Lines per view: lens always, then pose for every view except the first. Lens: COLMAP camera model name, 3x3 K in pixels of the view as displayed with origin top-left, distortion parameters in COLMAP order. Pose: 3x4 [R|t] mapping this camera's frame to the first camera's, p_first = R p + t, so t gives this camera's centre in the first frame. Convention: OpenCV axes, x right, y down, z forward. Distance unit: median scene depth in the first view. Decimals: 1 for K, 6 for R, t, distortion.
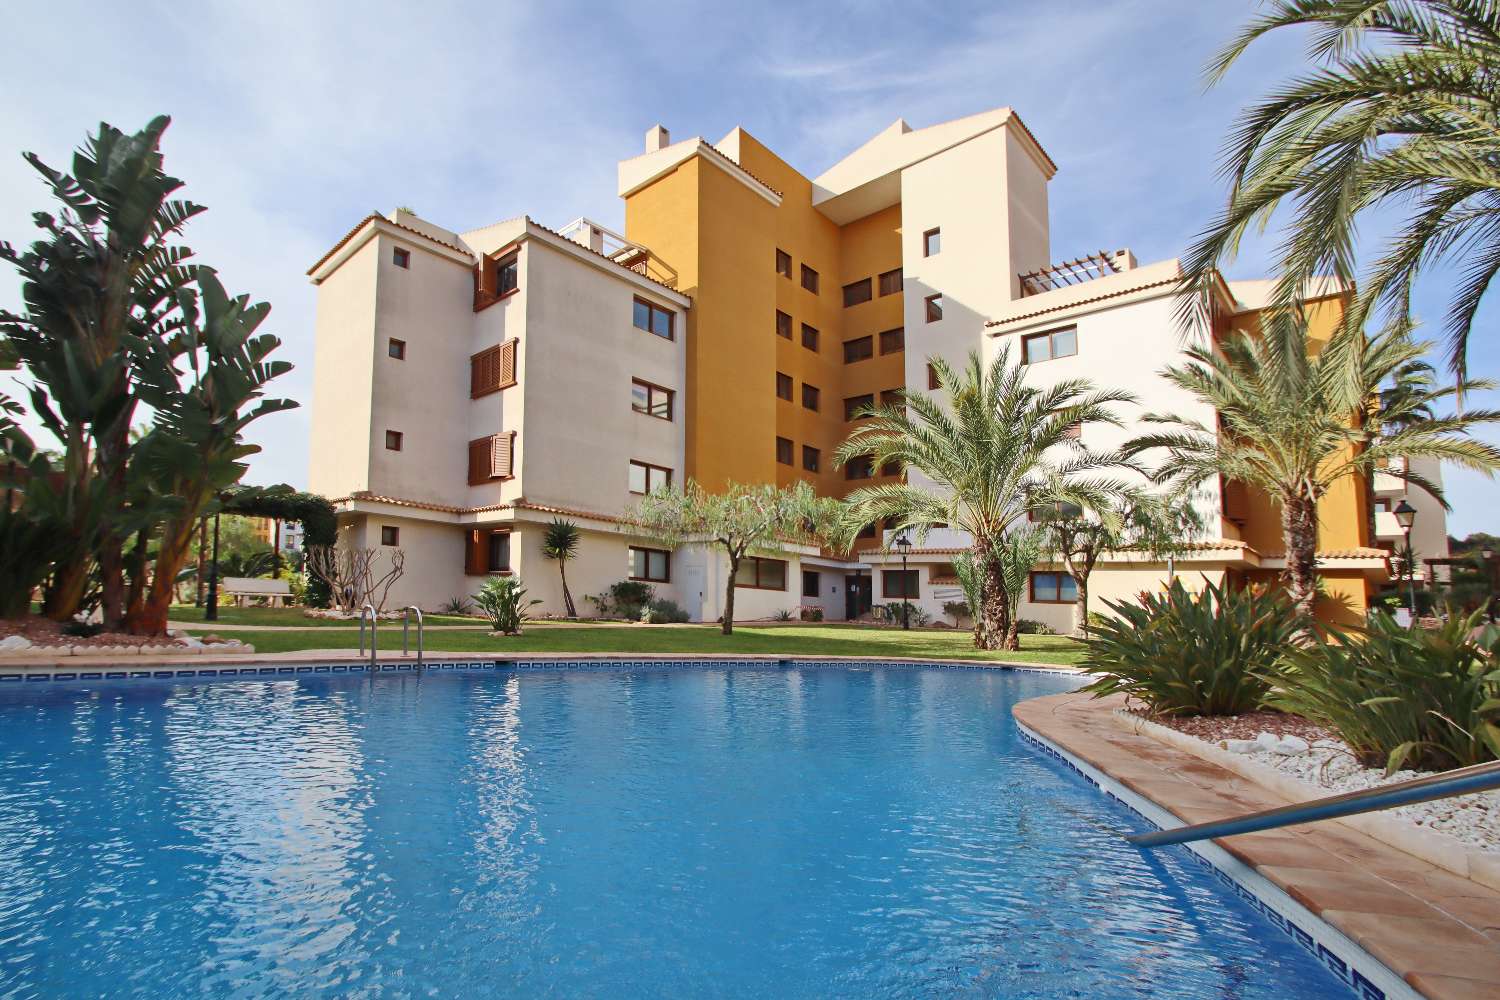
lens RADIAL K [[722.6, 0, 794.9], [0, 722.6, 578.9], [0, 0, 1]] dist [0.000482, 0.000216]
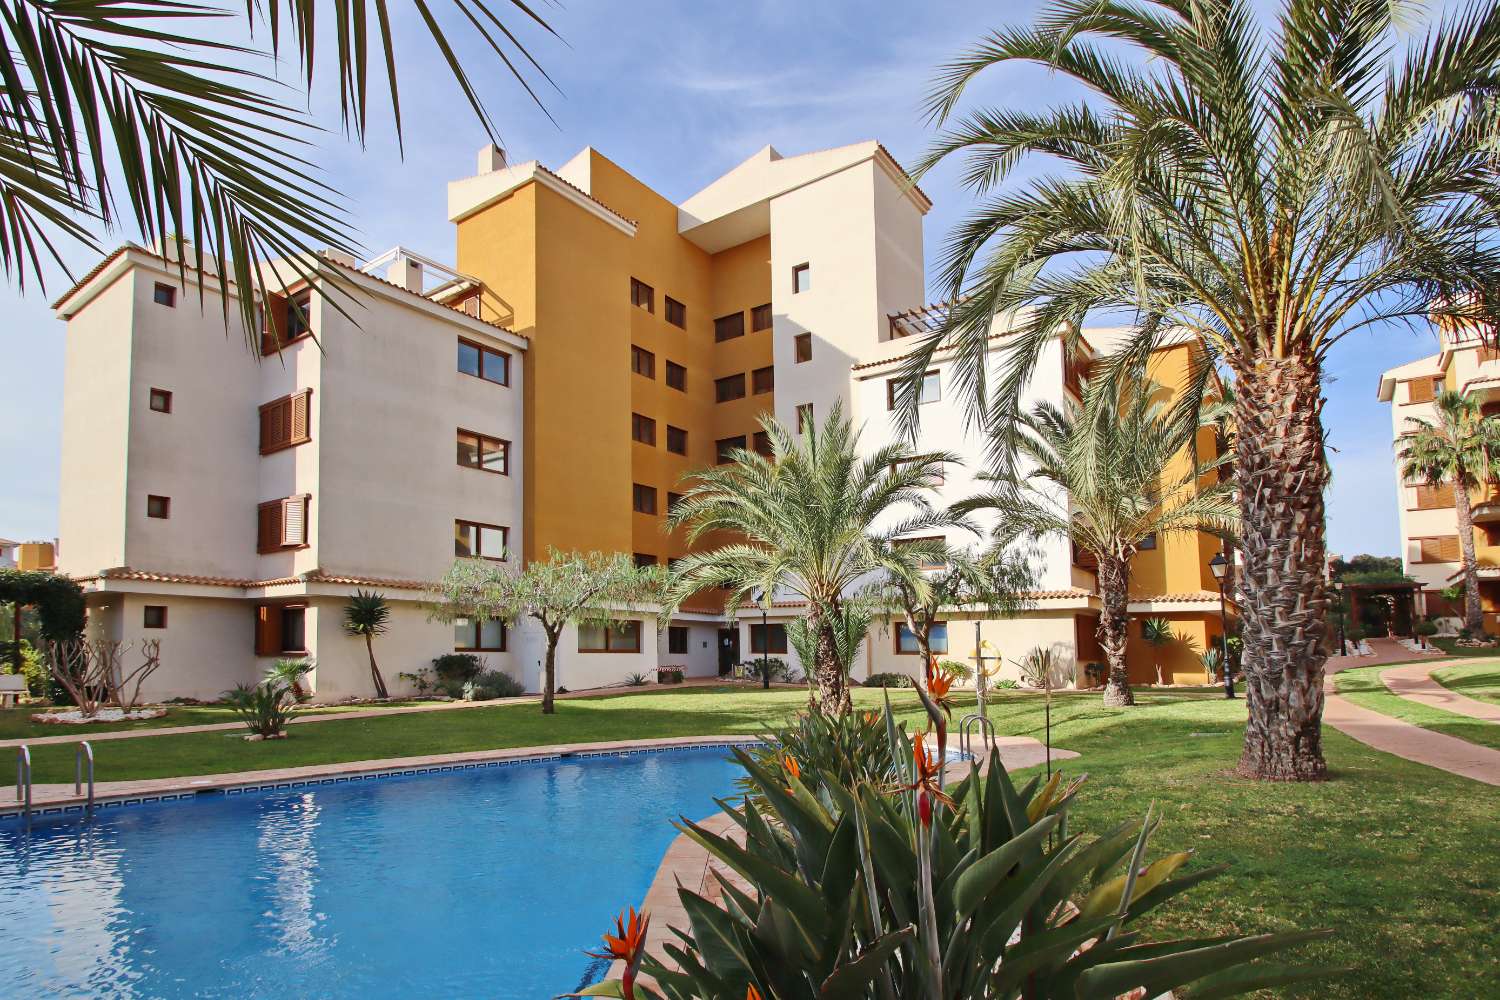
lens RADIAL K [[764.3, 0, 804.6], [0, 764.3, 626.9], [0, 0, 1]] dist [0.001610, -0.001352]
pose [[0.990117, -0.032164, 0.136507, 0.070095], [0.030622, 0.999441, 0.013382, -0.026111], [-0.136861, -0.009069, 0.990549, -0.022739]]
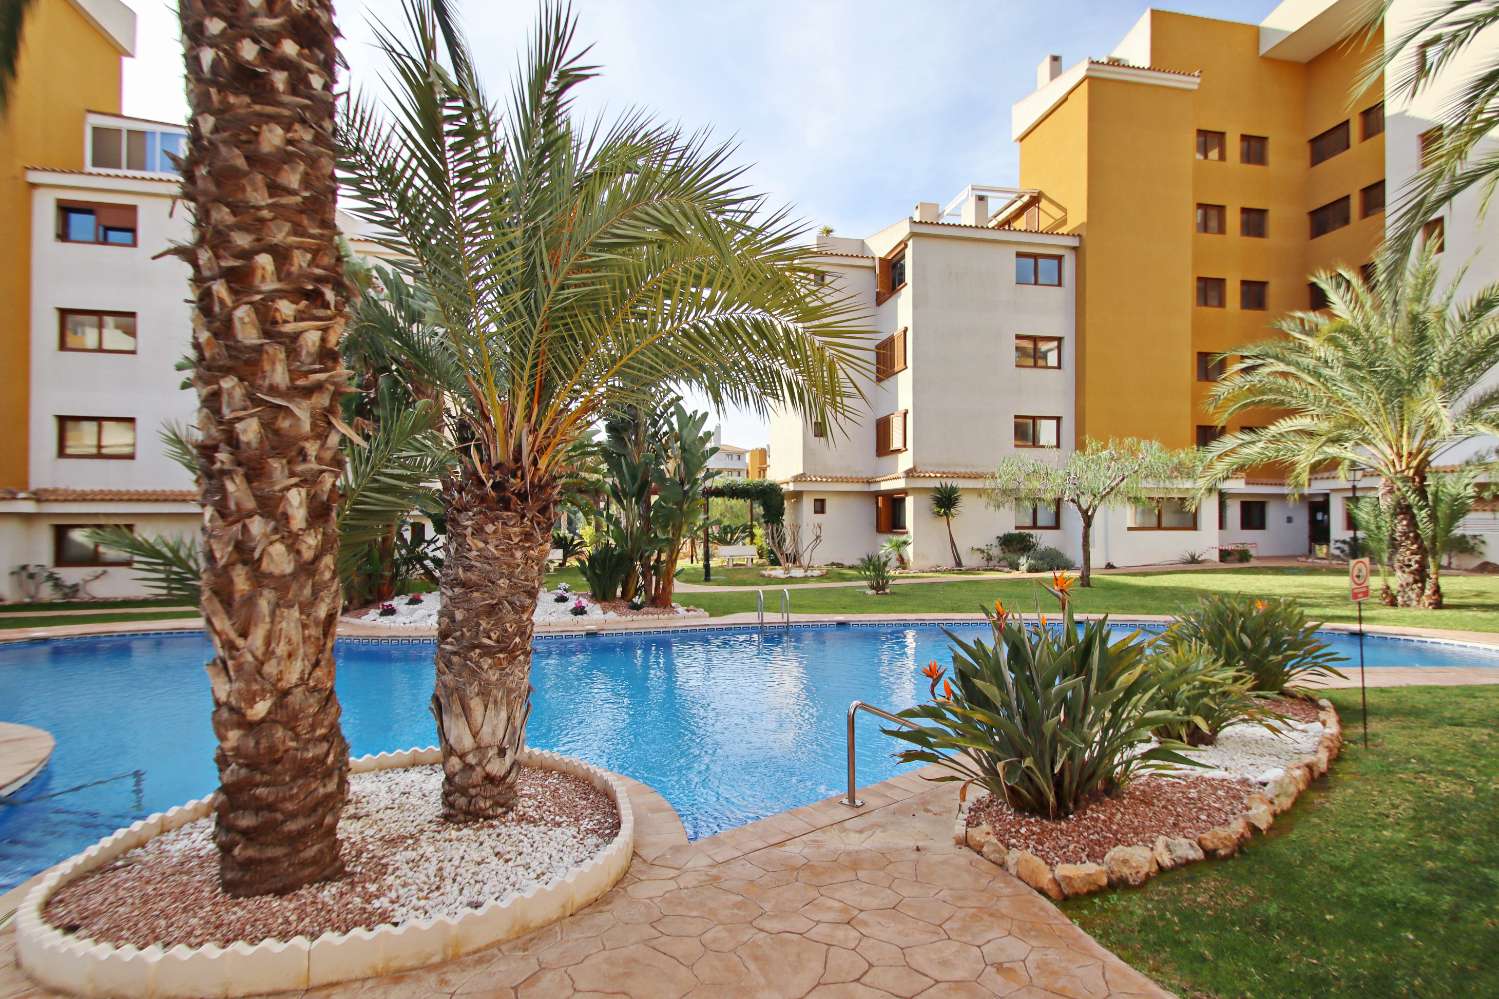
lens RADIAL K [[778.7, 0, 821.2], [0, 778.7, 507.8], [0, 0, 1]] dist [0.038432, -0.000096]
pose [[0.840672, -0.049104, -0.539314, 0.137404], [0.055096, 0.998468, -0.005026, -0.036489], [0.538734, -0.025489, 0.842090, -0.117911]]
